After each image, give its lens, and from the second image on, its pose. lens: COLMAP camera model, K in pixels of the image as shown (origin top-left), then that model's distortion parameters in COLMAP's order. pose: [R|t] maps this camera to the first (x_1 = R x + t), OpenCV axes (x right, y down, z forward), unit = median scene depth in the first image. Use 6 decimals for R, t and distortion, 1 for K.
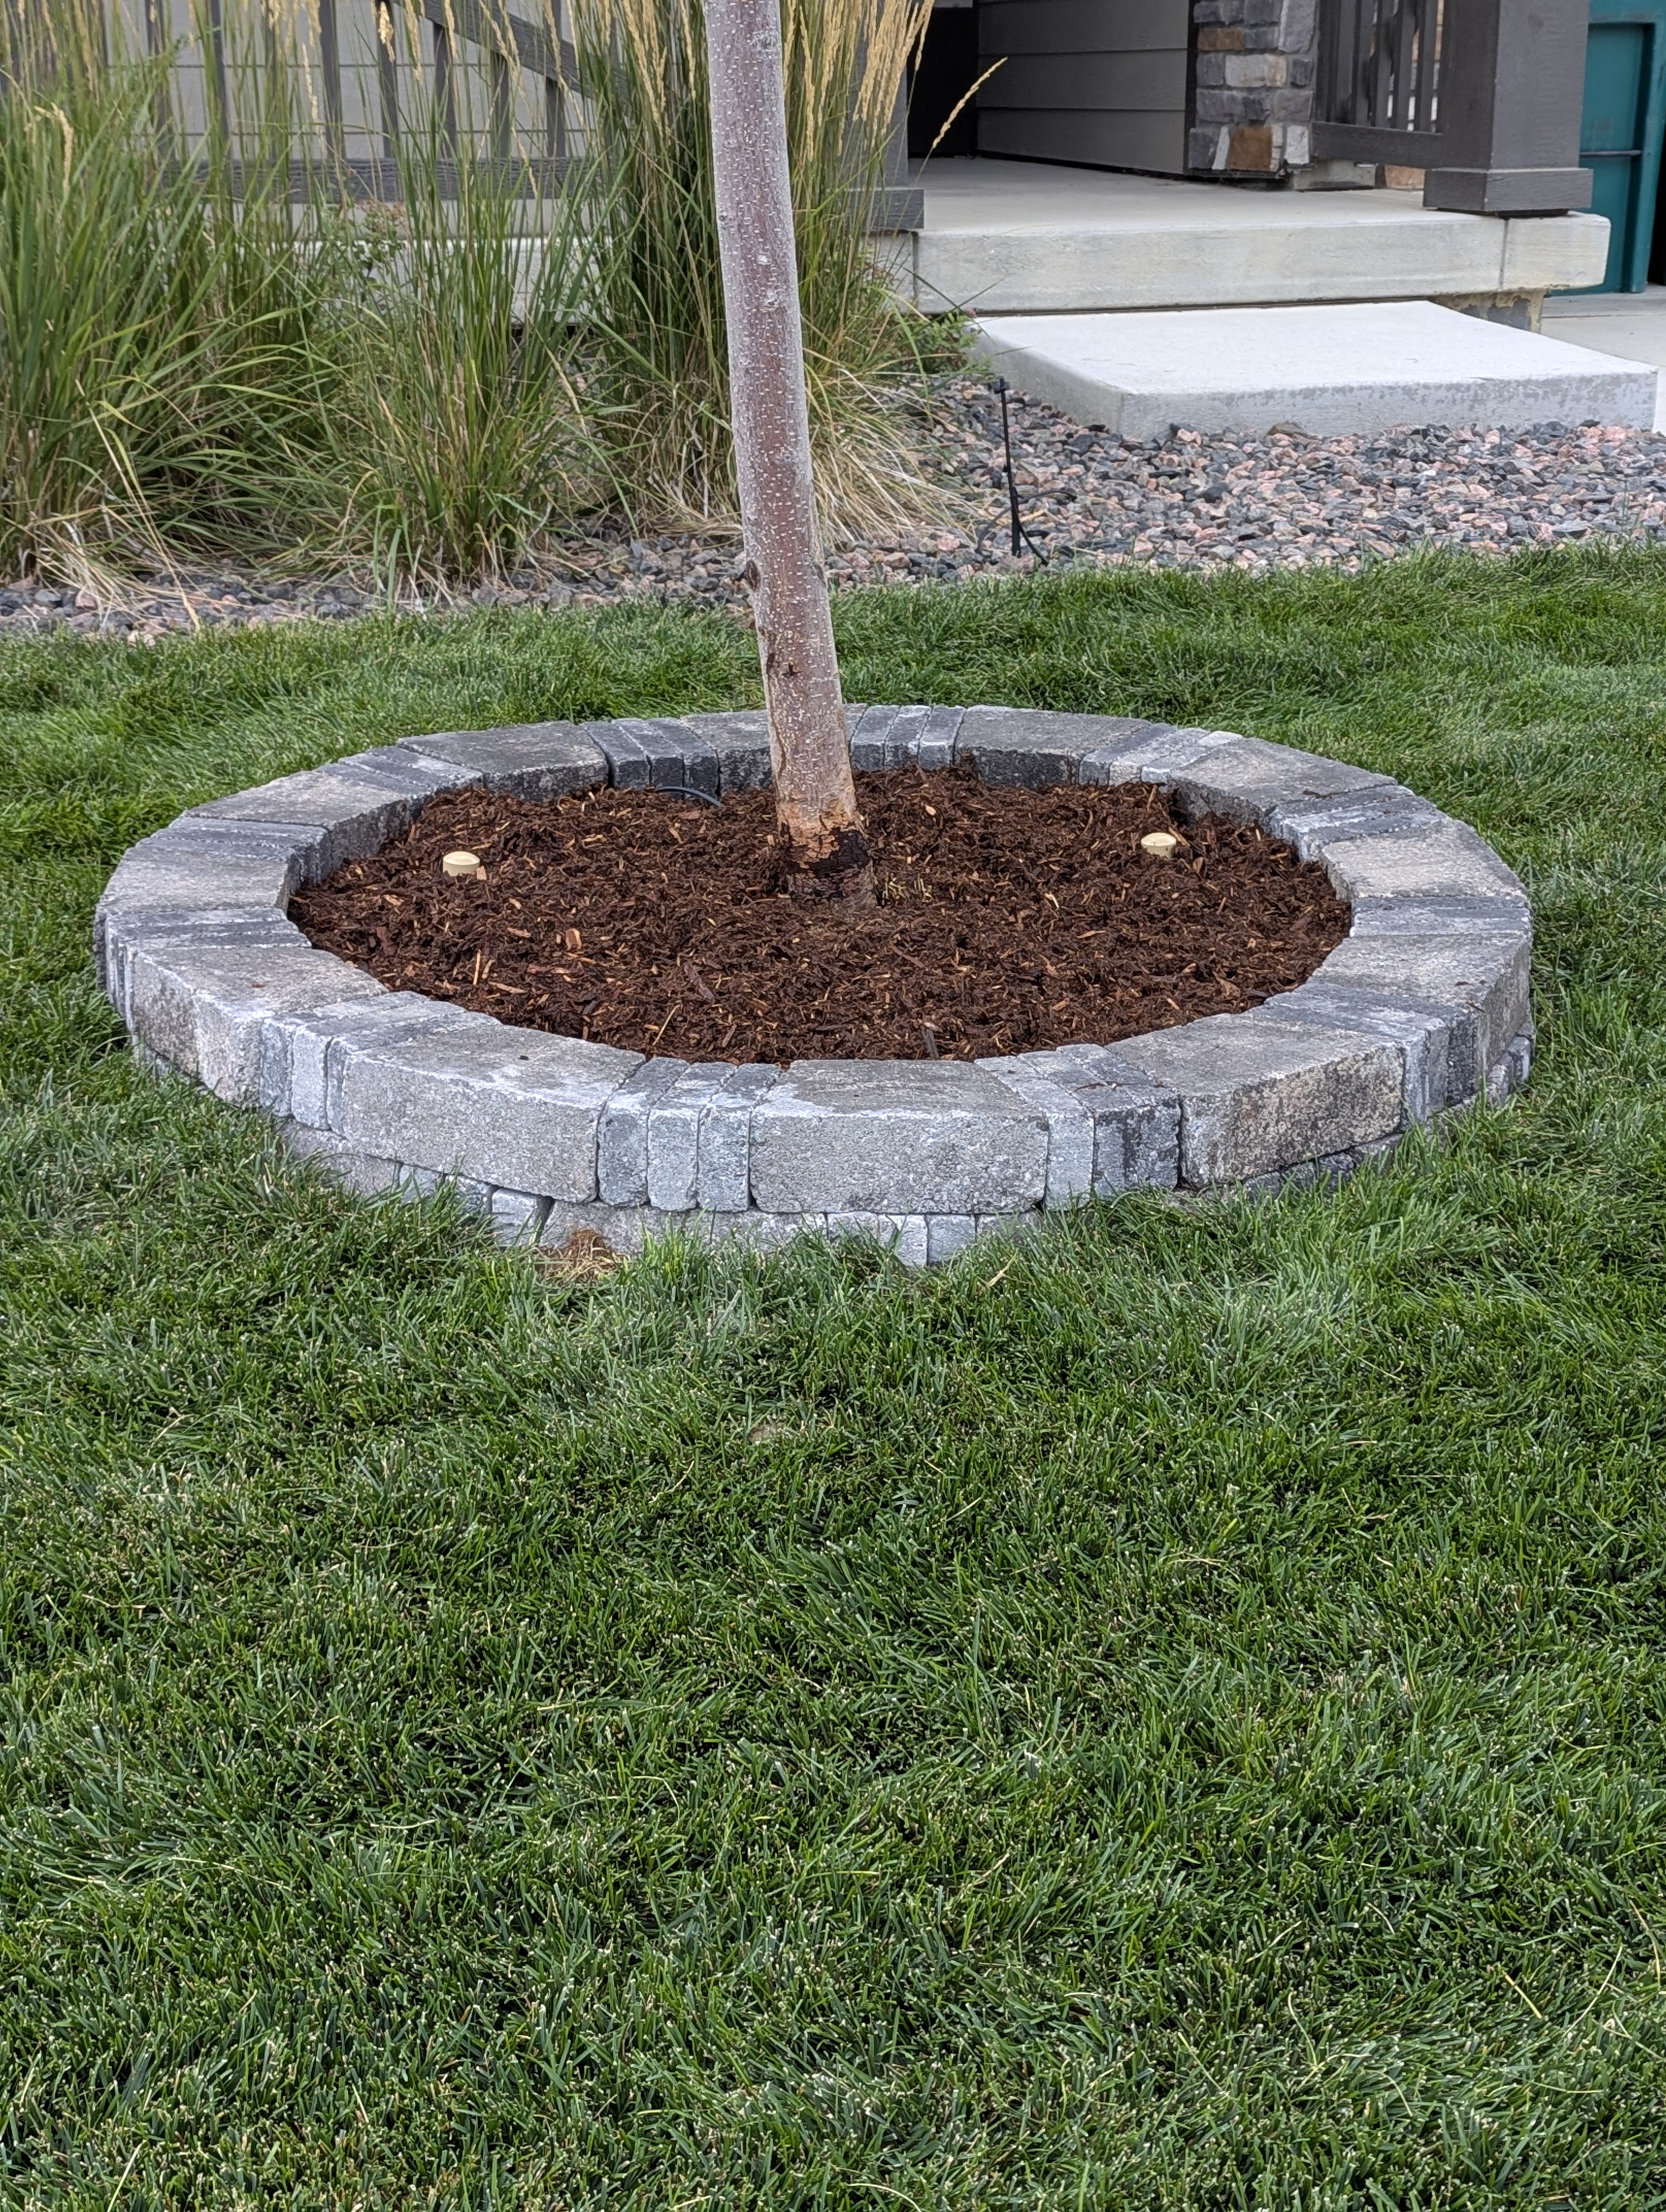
lens RADIAL K [[2969.9, 0, 827.9], [0, 2969.9, 1007.0], [0, 0, 1]] dist [0.185397, -0.600266]
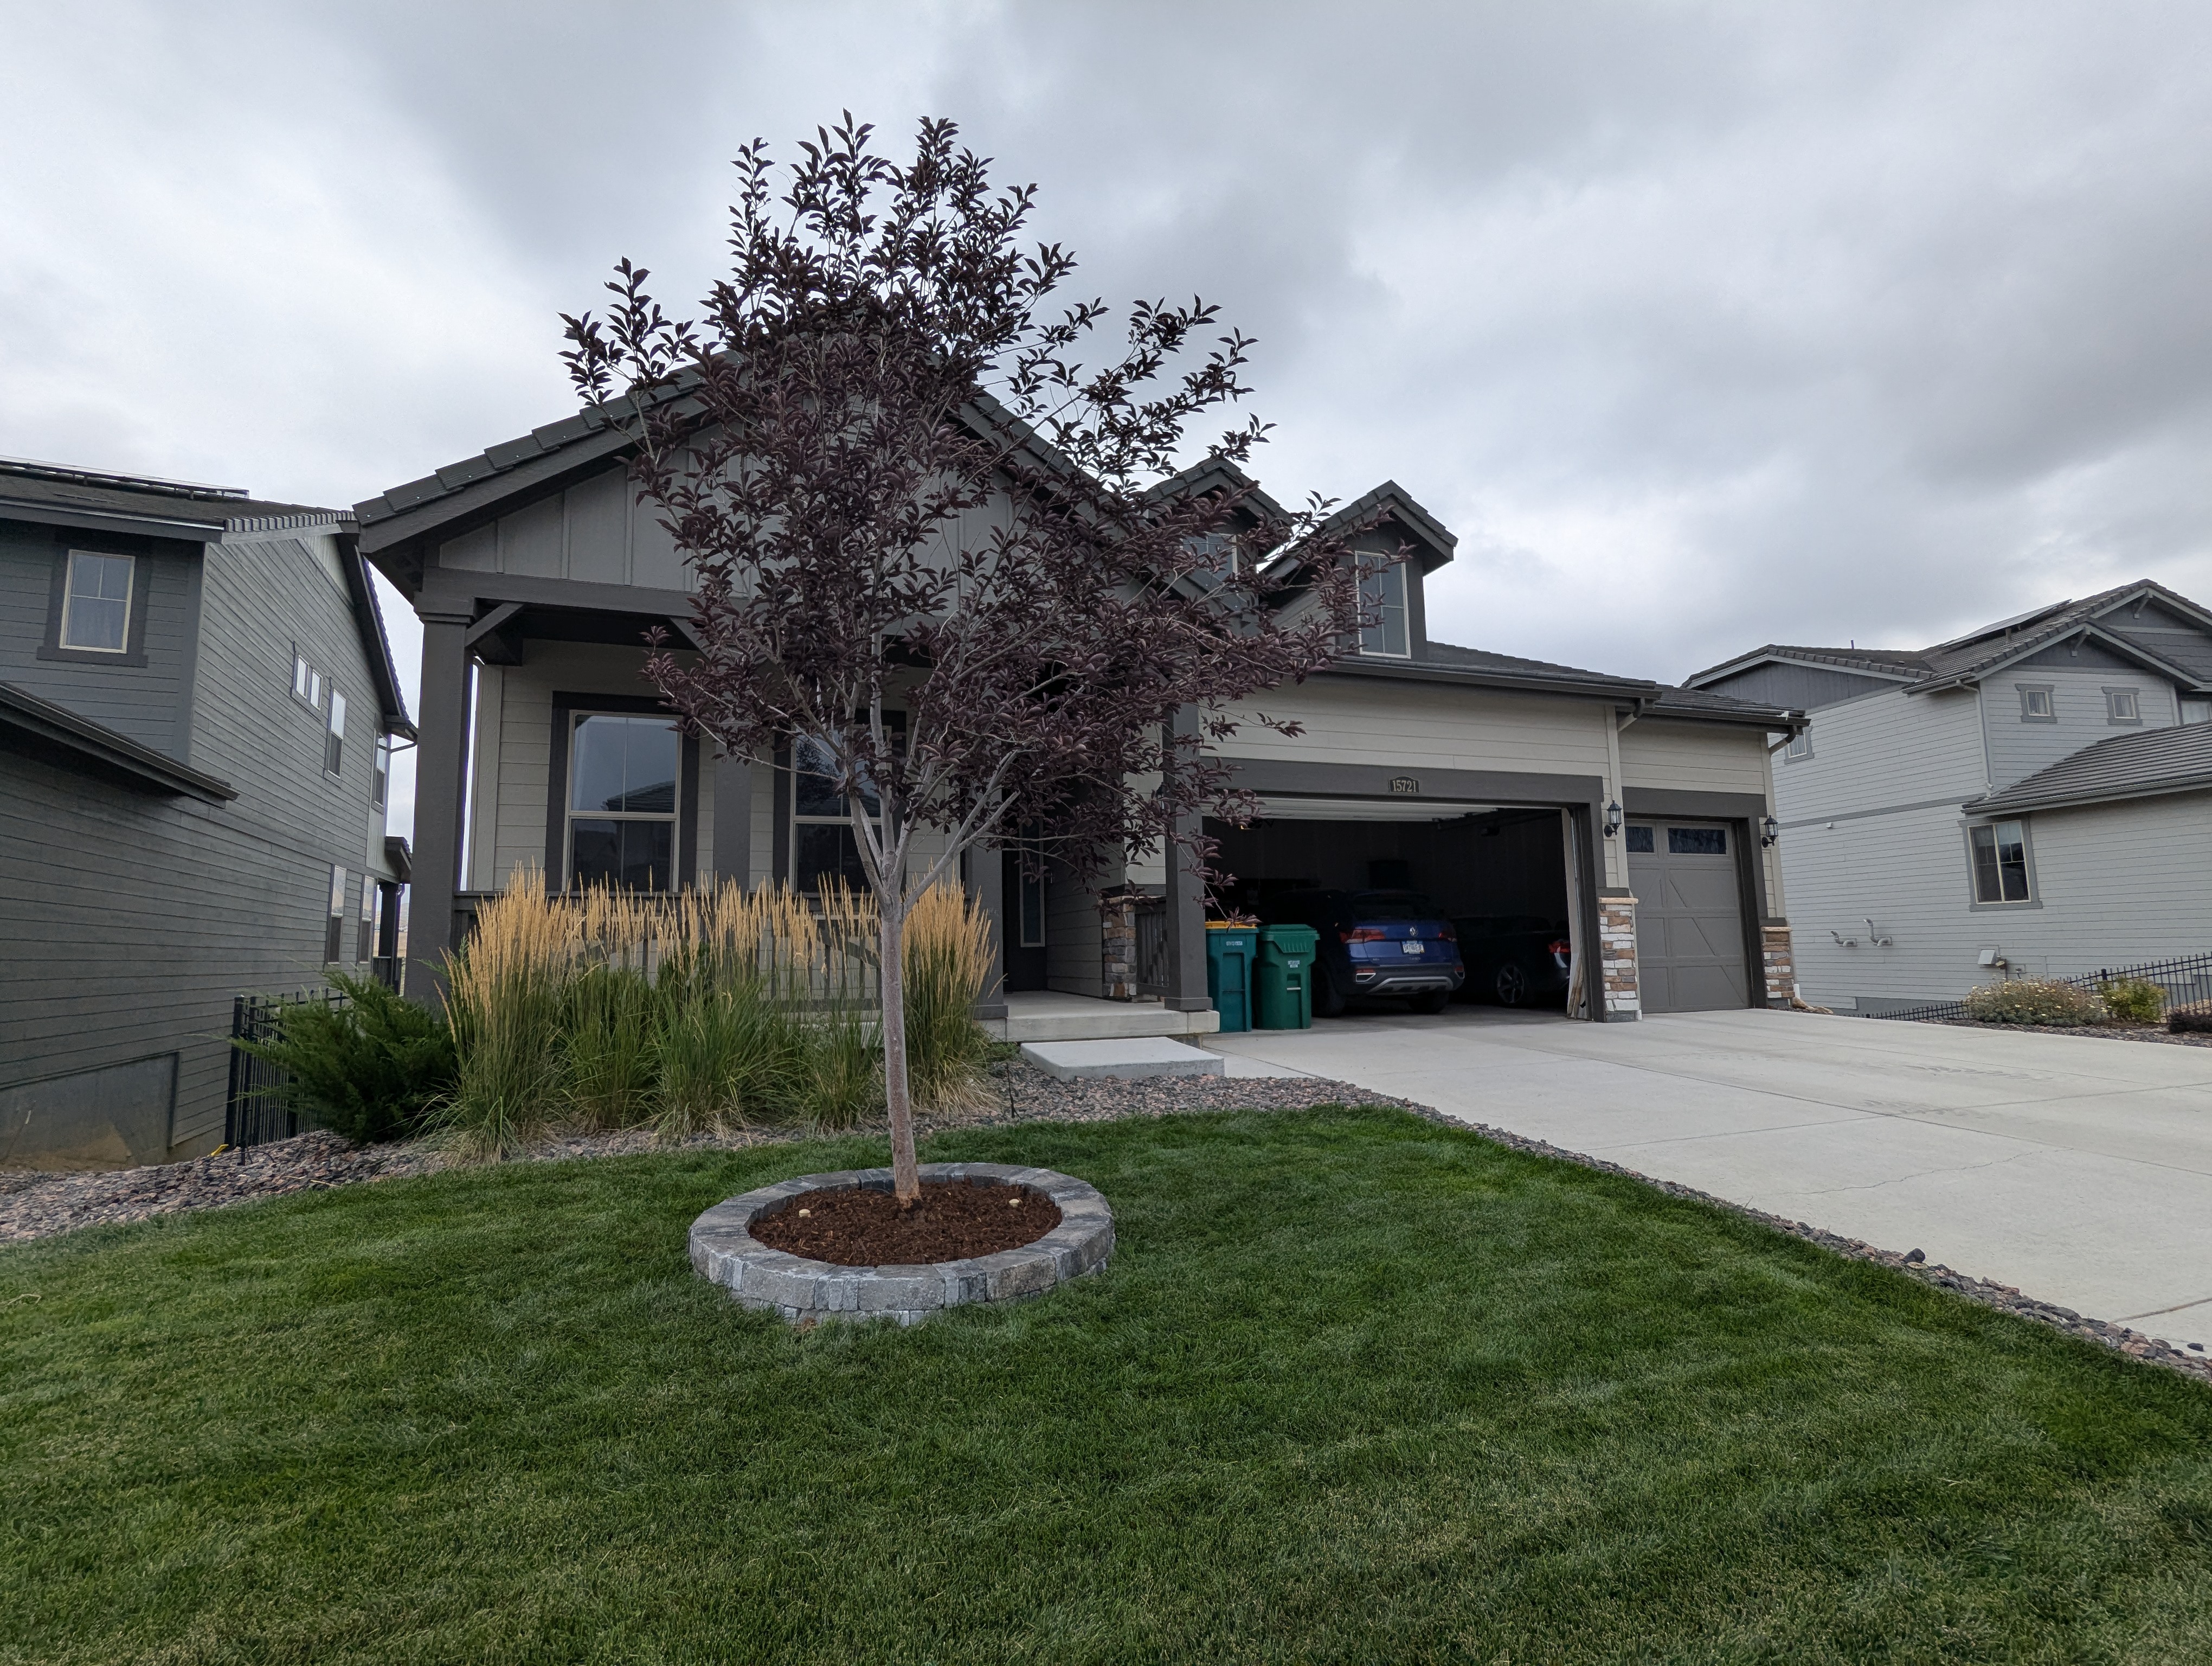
lens RADIAL K [[1039.6, 0, 1106.0], [0, 1039.6, 833.0], [0, 0, 1]] dist [0.013604, 0.000450]
pose [[0.997926, 0.001174, 0.064359, 0.169994], [0.025026, 0.914104, -0.404707, 0.054356], [-0.059306, 0.405478, 0.912179, -0.335610]]
